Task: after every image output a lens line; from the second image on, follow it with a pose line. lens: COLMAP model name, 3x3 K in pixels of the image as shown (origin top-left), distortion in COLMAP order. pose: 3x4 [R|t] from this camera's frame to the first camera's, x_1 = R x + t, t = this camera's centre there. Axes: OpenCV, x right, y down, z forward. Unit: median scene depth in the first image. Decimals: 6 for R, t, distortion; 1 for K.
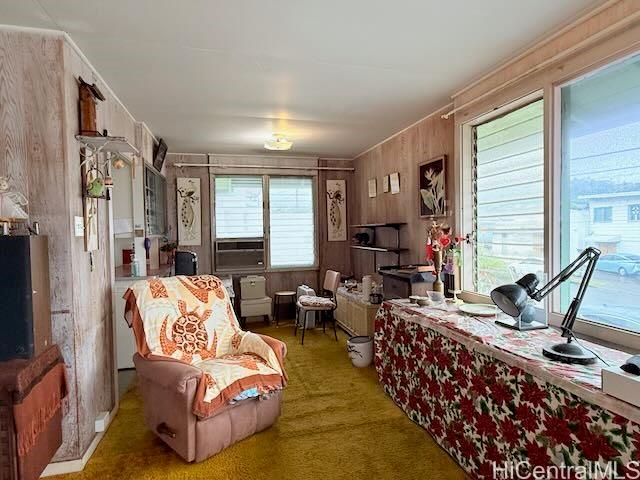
lens RADIAL K [[364.2, 0, 319.4], [0, 364.2, 243.8], [0, 0, 1]] dist [0.002758, -0.000423]
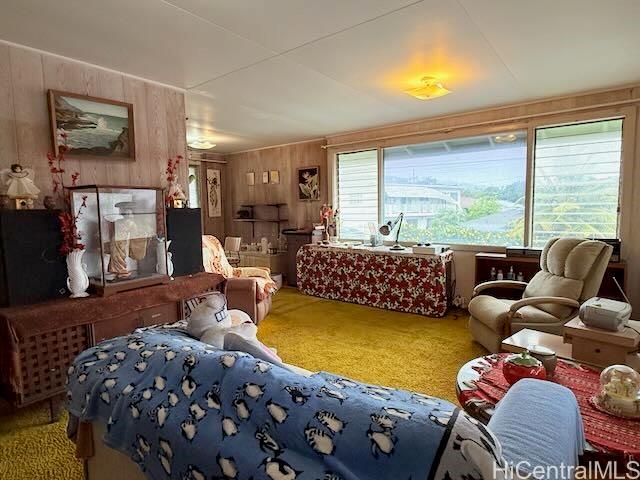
lens RADIAL K [[364.2, 0, 319.3], [0, 364.2, 239.3], [0, 0, 1]] dist [0.002758, -0.000423]
pose [[0.802816, -0.046322, 0.594424, -0.700590], [0.023869, 0.998675, 0.045587, 0.035975], [-0.595748, -0.022409, 0.802859, -0.438596]]
